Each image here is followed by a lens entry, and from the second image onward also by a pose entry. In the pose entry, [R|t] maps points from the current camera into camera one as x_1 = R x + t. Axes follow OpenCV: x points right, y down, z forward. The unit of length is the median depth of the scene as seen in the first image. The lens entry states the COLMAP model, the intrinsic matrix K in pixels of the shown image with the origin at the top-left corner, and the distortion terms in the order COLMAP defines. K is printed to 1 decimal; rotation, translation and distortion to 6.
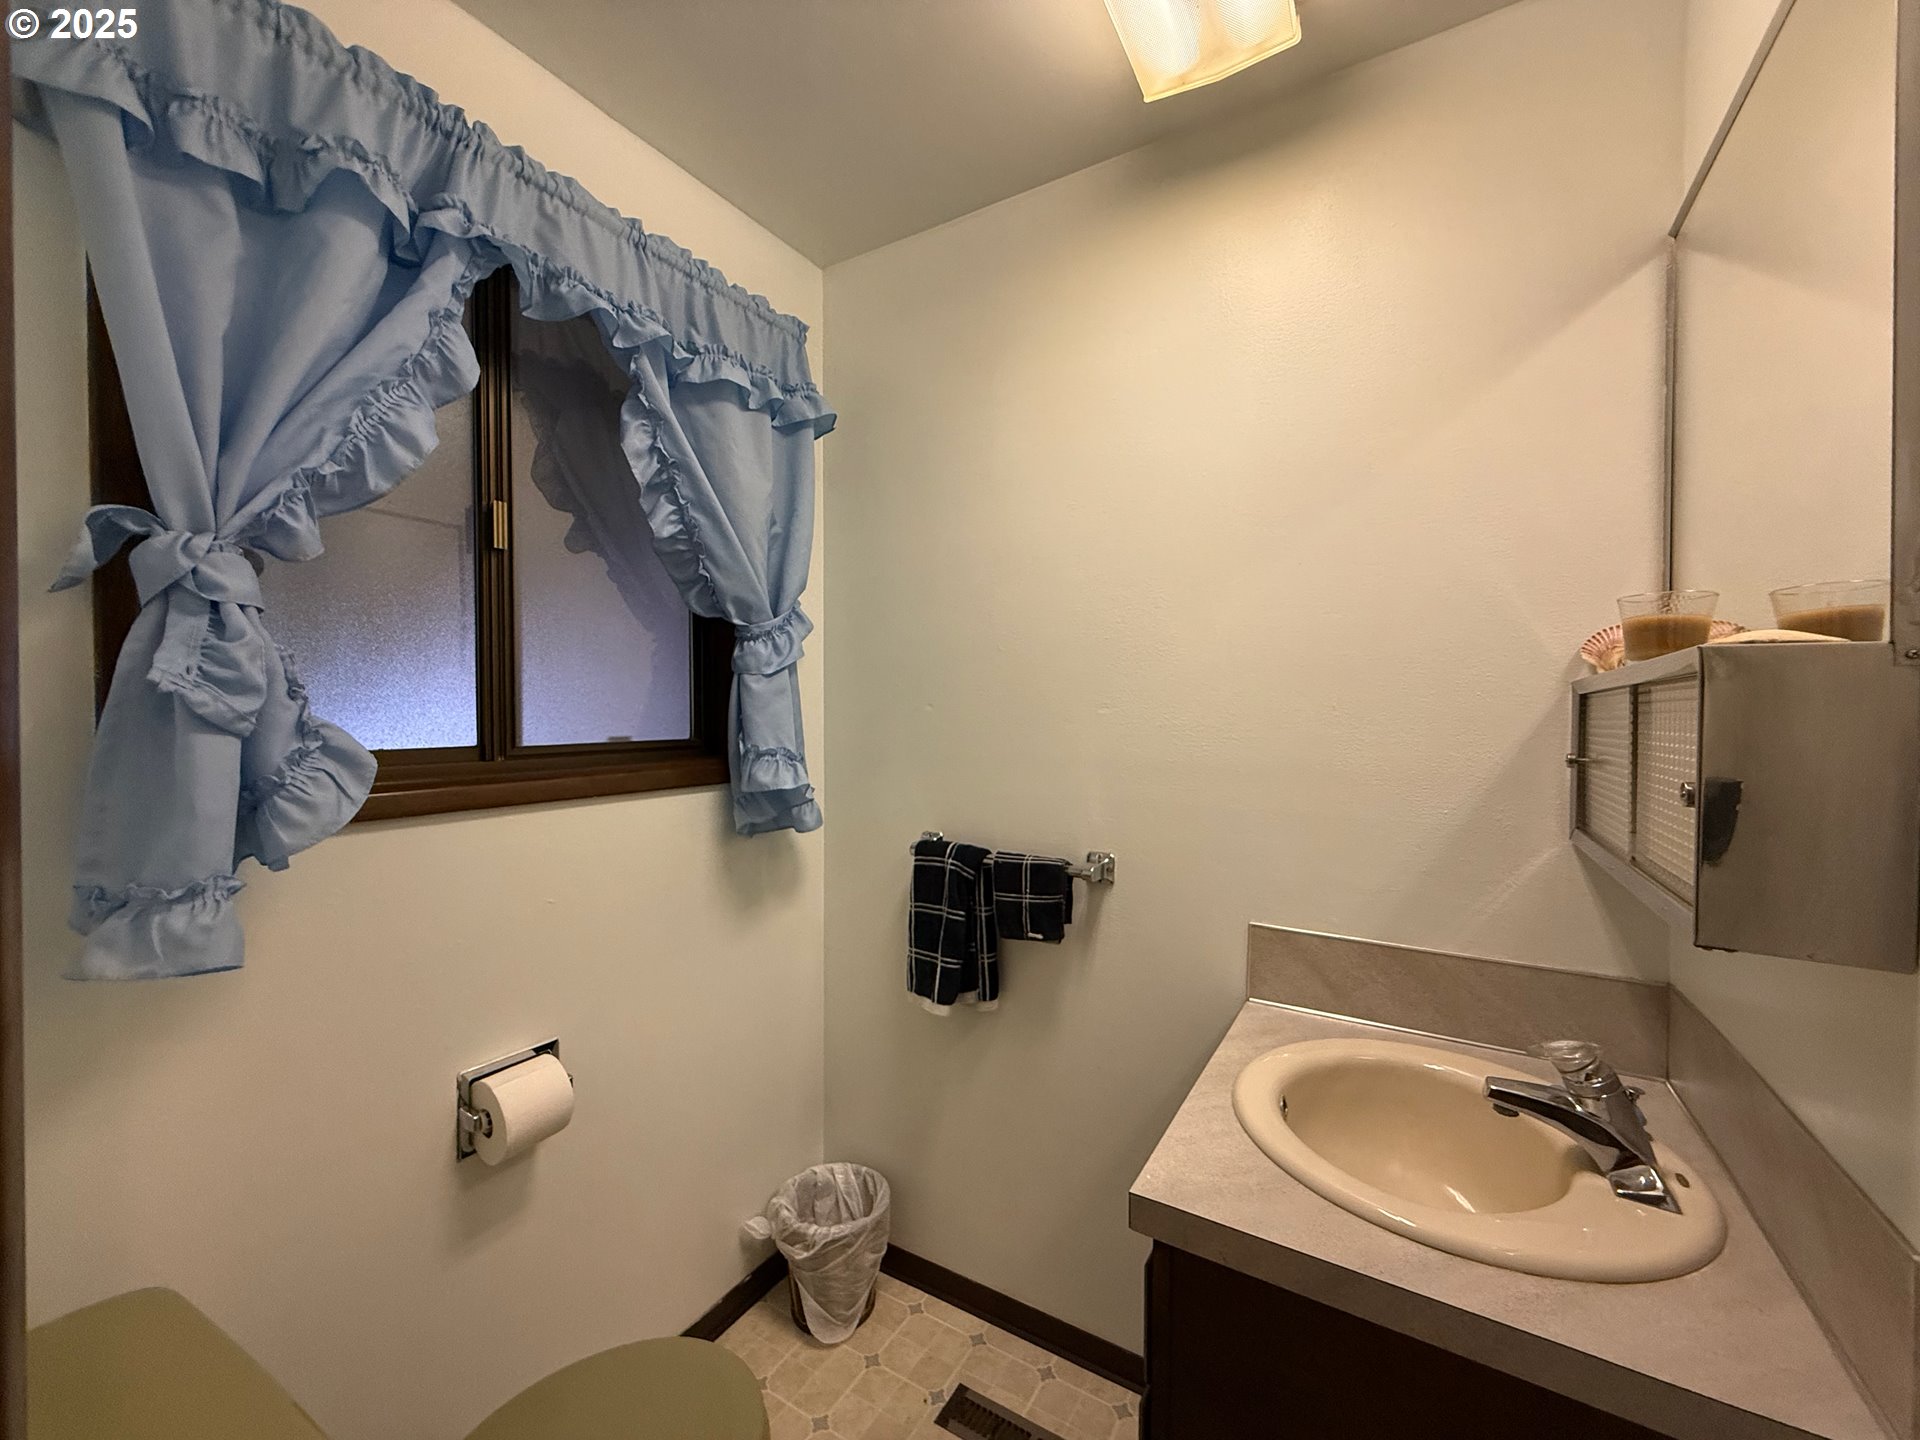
lens RADIAL K [[771.6, 0, 959.2], [0, 771.6, 724.1], [0, 0, 1]] dist [-0.002102, -0.000160]
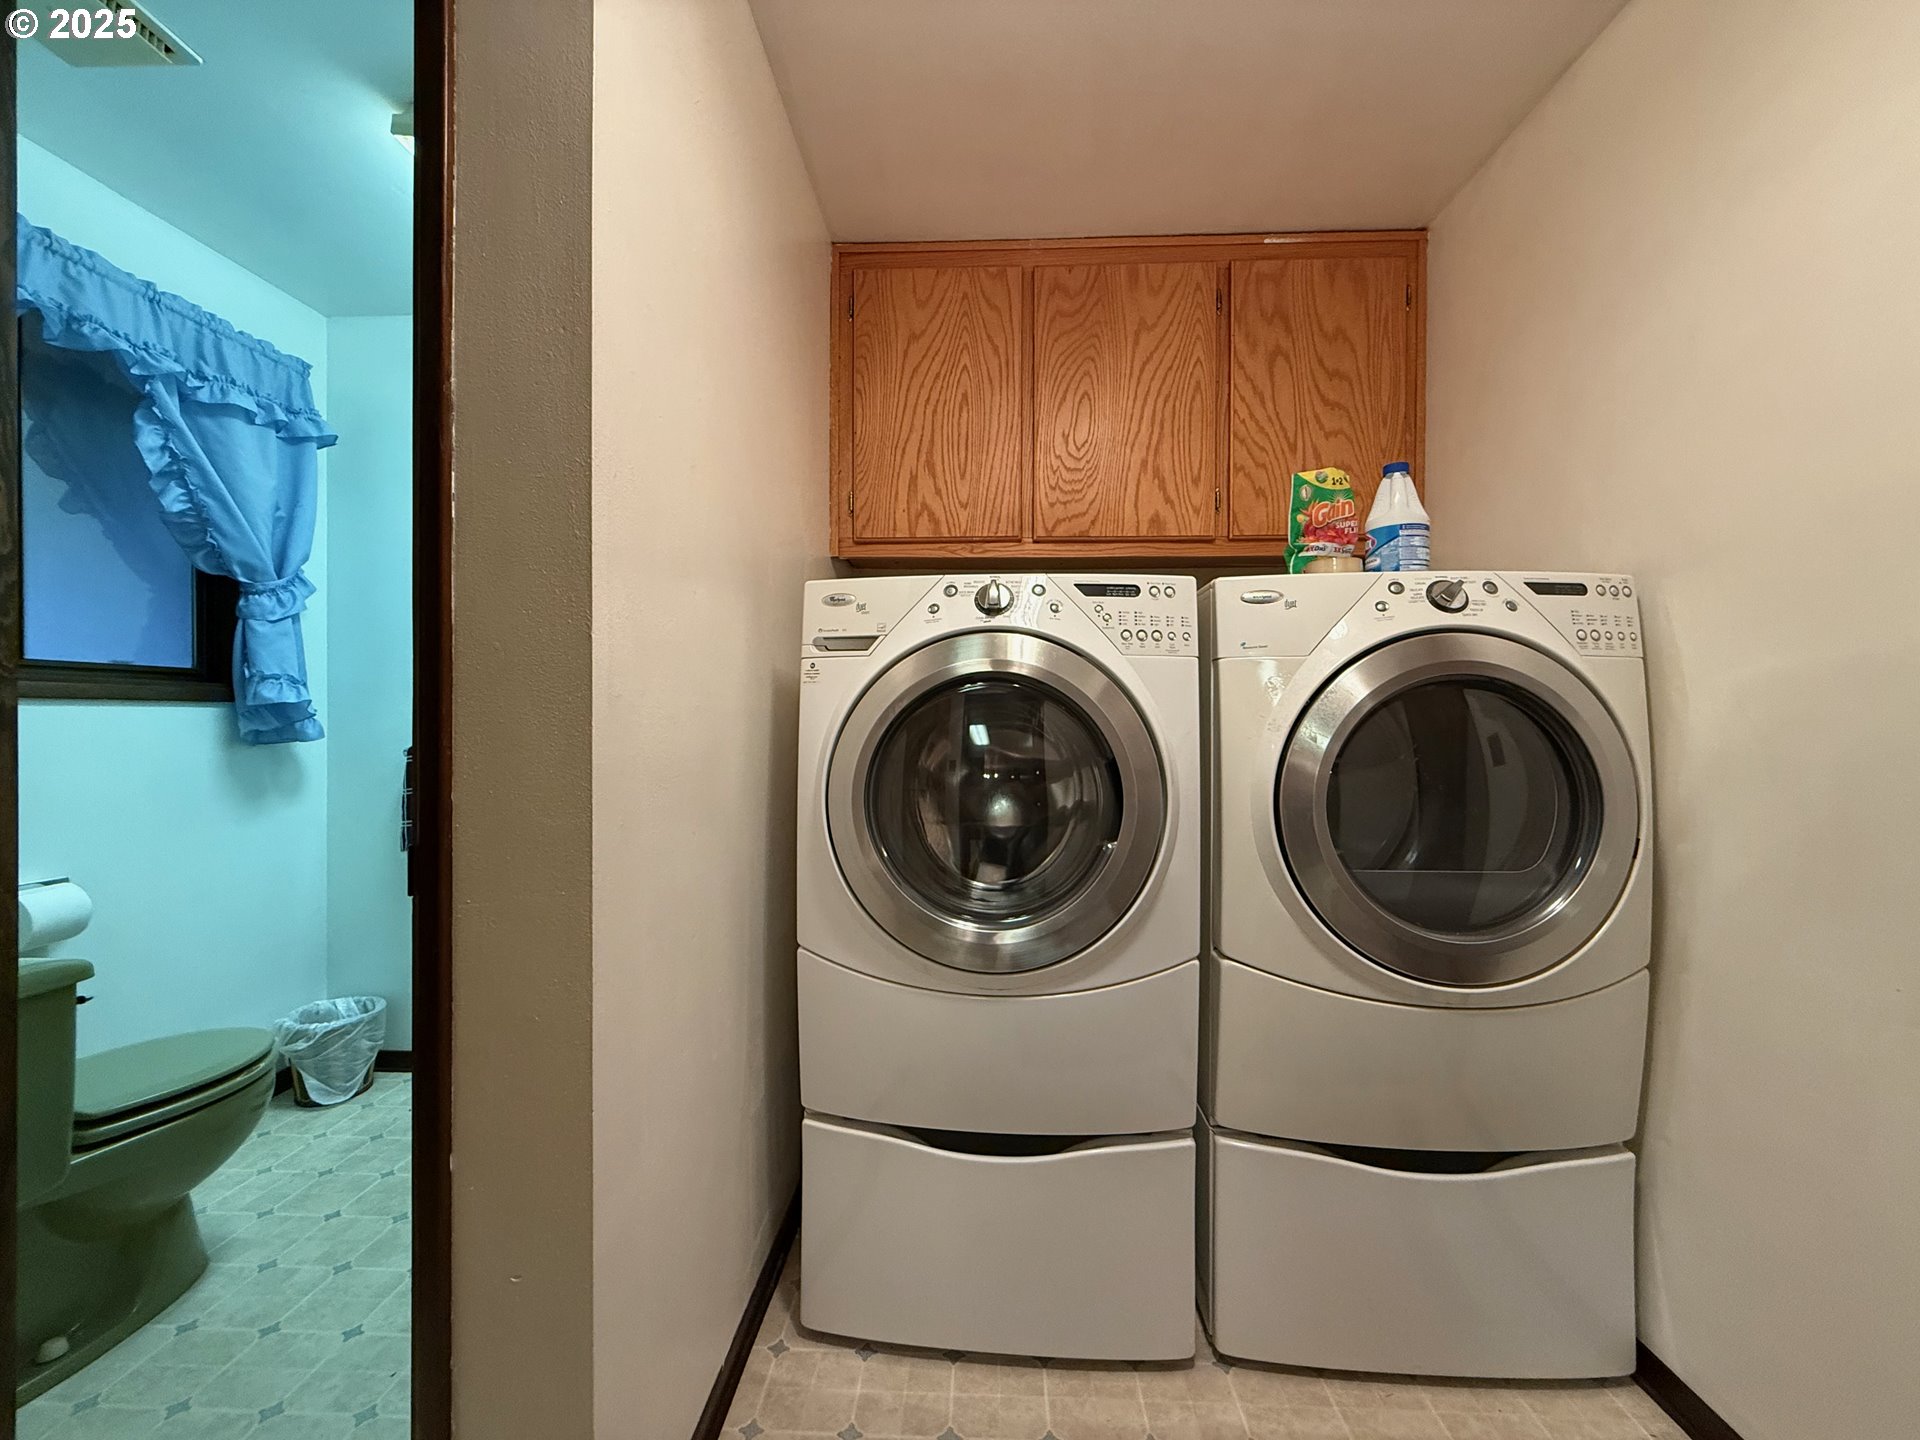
lens RADIAL K [[771.6, 0, 966.0], [0, 771.6, 717.4], [0, 0, 1]] dist [-0.002102, -0.000160]
pose [[0.876995, -0.002880, 0.480490, 0.172872], [0.012825, 0.999766, -0.017415, 0.147867], [-0.480328, 0.021435, 0.876827, -0.779461]]
